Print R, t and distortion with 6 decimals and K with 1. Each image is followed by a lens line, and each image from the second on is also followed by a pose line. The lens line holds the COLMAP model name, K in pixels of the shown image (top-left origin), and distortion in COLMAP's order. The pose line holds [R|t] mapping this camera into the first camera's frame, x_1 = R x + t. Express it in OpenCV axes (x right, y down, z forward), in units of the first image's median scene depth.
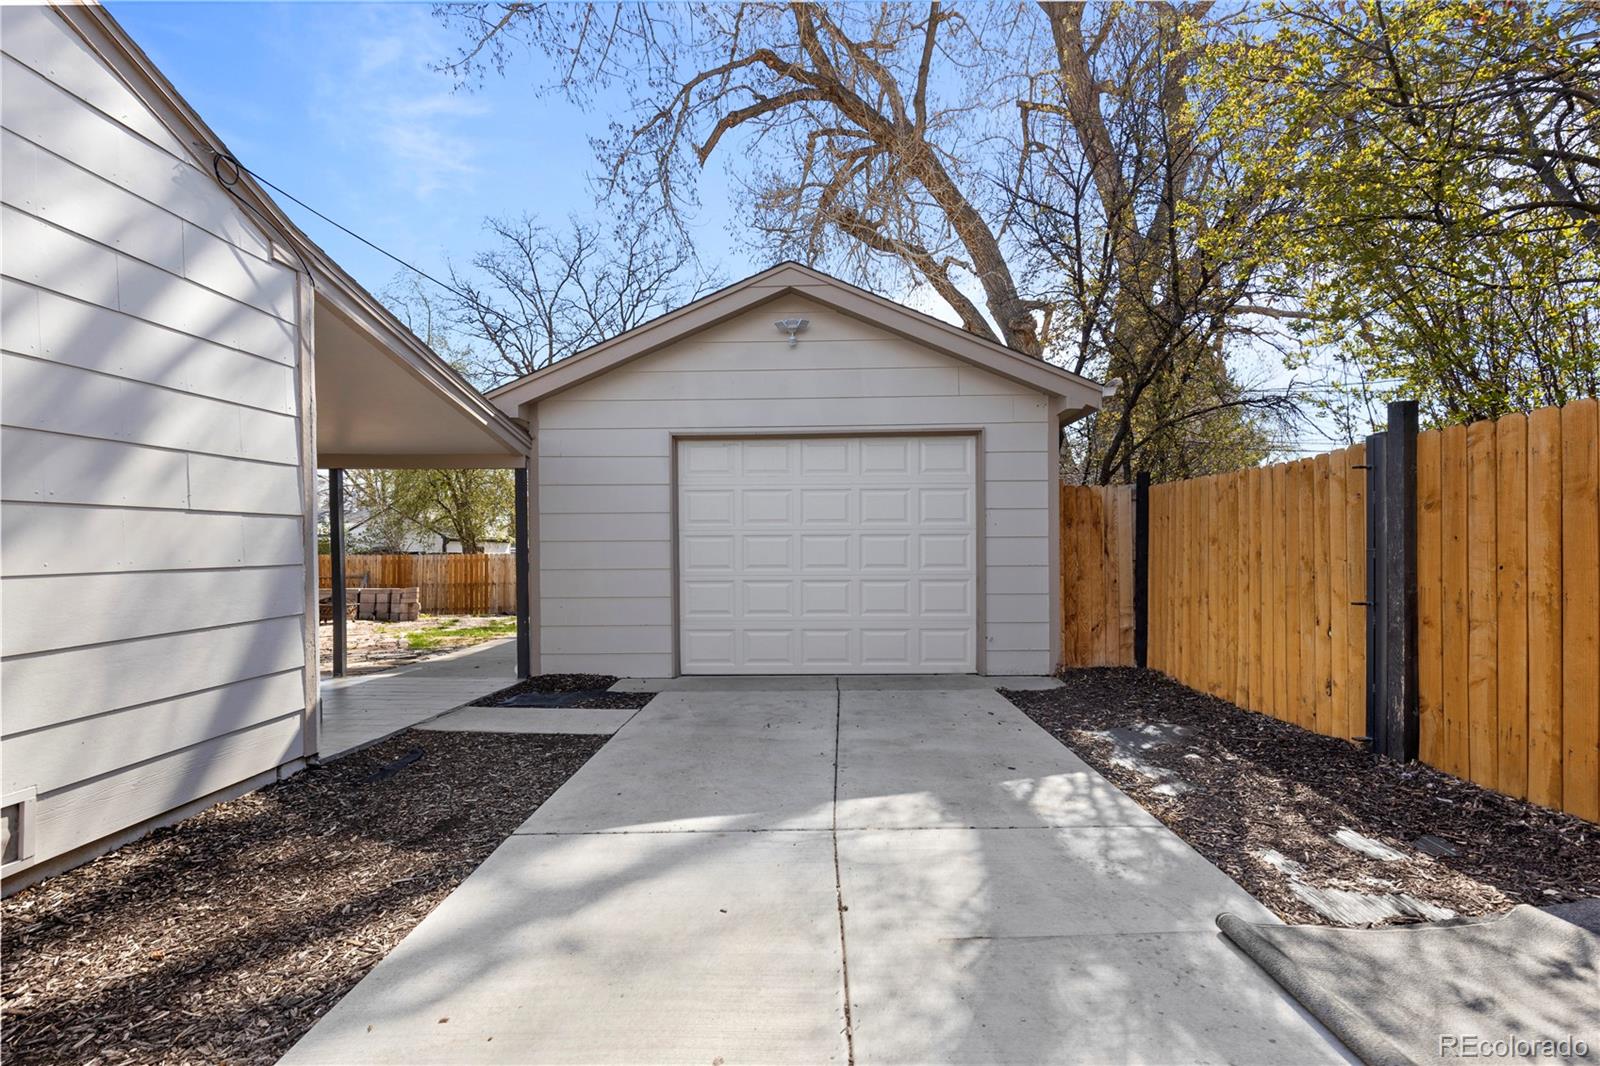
lens RADIAL K [[741.0, 0, 808.8], [0, 741.0, 542.1], [0, 0, 1]] dist [0.003923, 0.000078]
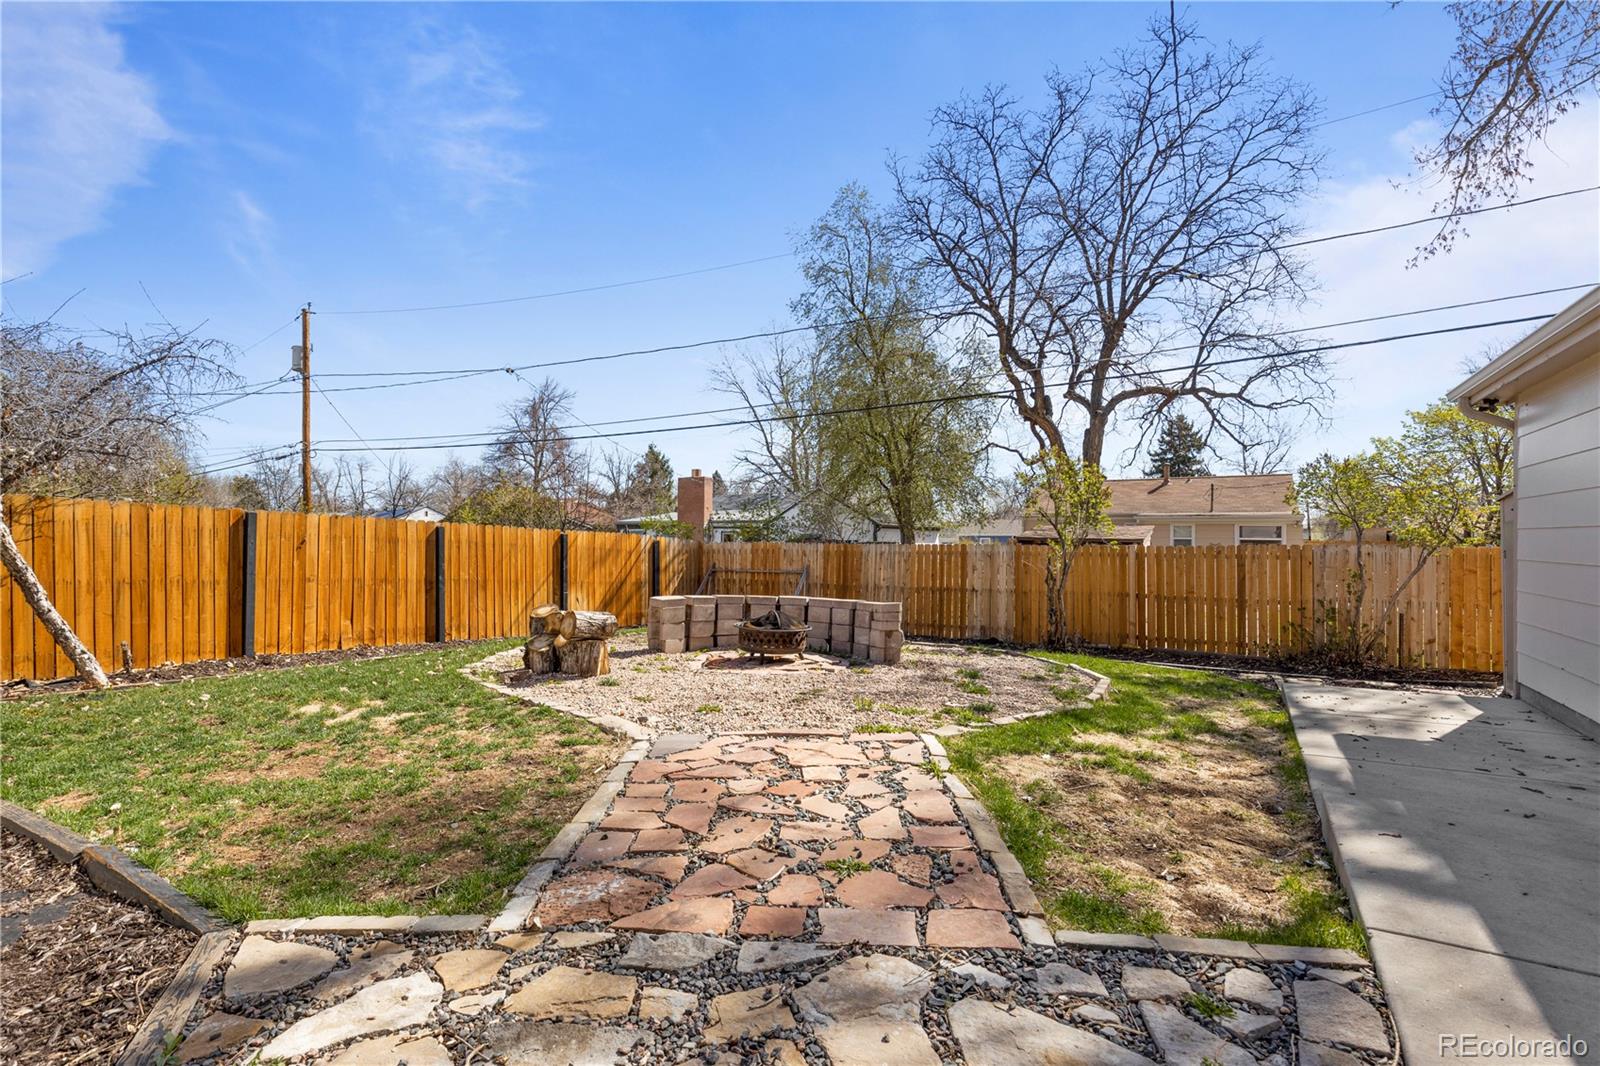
lens RADIAL K [[741.0, 0, 804.6], [0, 741.0, 528.6], [0, 0, 1]] dist [0.003923, 0.000078]
pose [[0.872173, 0.005831, -0.489163, -0.236042], [-0.009517, 0.999942, -0.005048, 0.006770], [0.489105, 0.009058, 0.872178, 0.356602]]
